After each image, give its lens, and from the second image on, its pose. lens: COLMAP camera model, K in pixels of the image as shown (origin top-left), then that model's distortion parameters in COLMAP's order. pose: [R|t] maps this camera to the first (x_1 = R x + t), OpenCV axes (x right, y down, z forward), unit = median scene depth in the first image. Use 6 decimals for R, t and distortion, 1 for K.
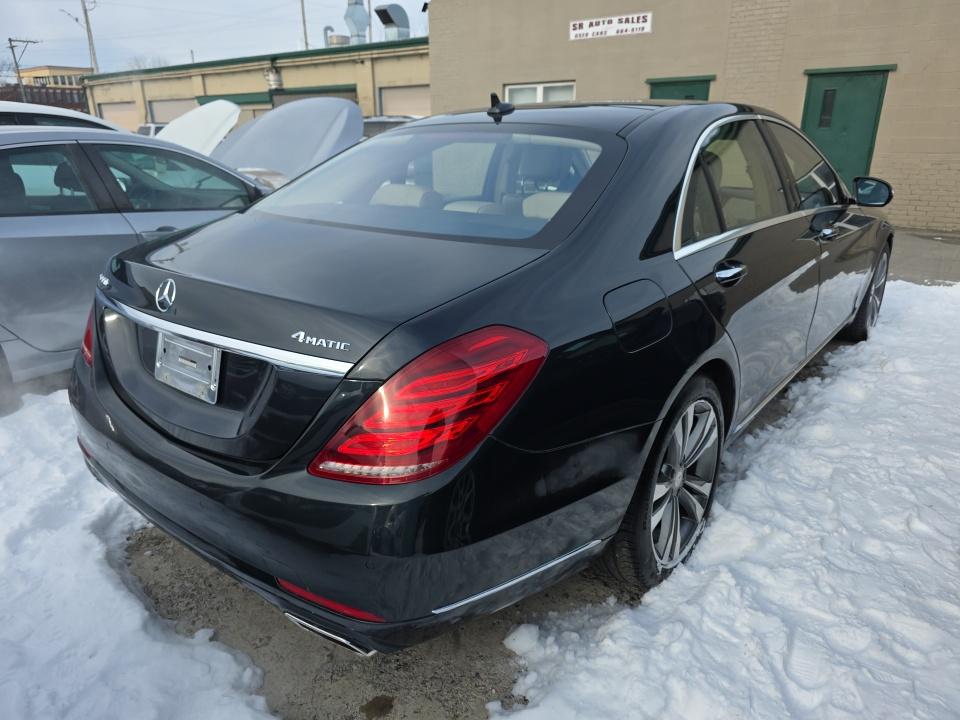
lens RADIAL K [[641.7, 0, 475.4], [0, 641.7, 358.1], [0, 0, 1]] dist [0.027524, -0.021236]
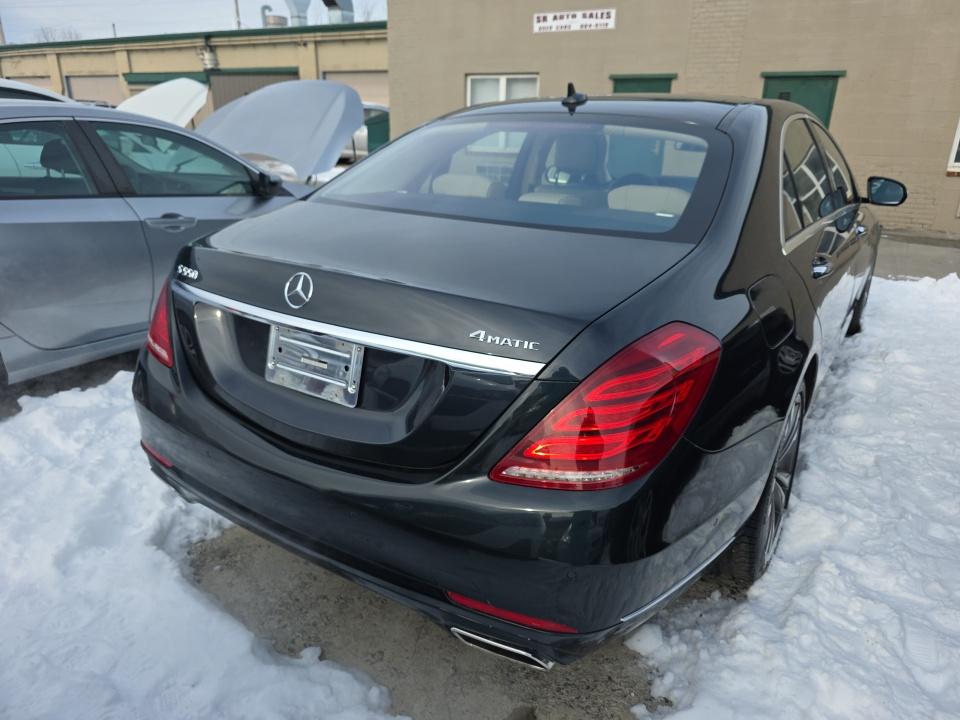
lens RADIAL K [[641.7, 0, 475.4], [0, 641.7, 358.1], [0, 0, 1]] dist [0.027524, -0.021236]
pose [[0.993429, -0.008876, 0.114103, -0.233826], [0.007436, 0.999887, 0.013043, -0.007606], [-0.114206, -0.012108, 0.993383, 0.041832]]
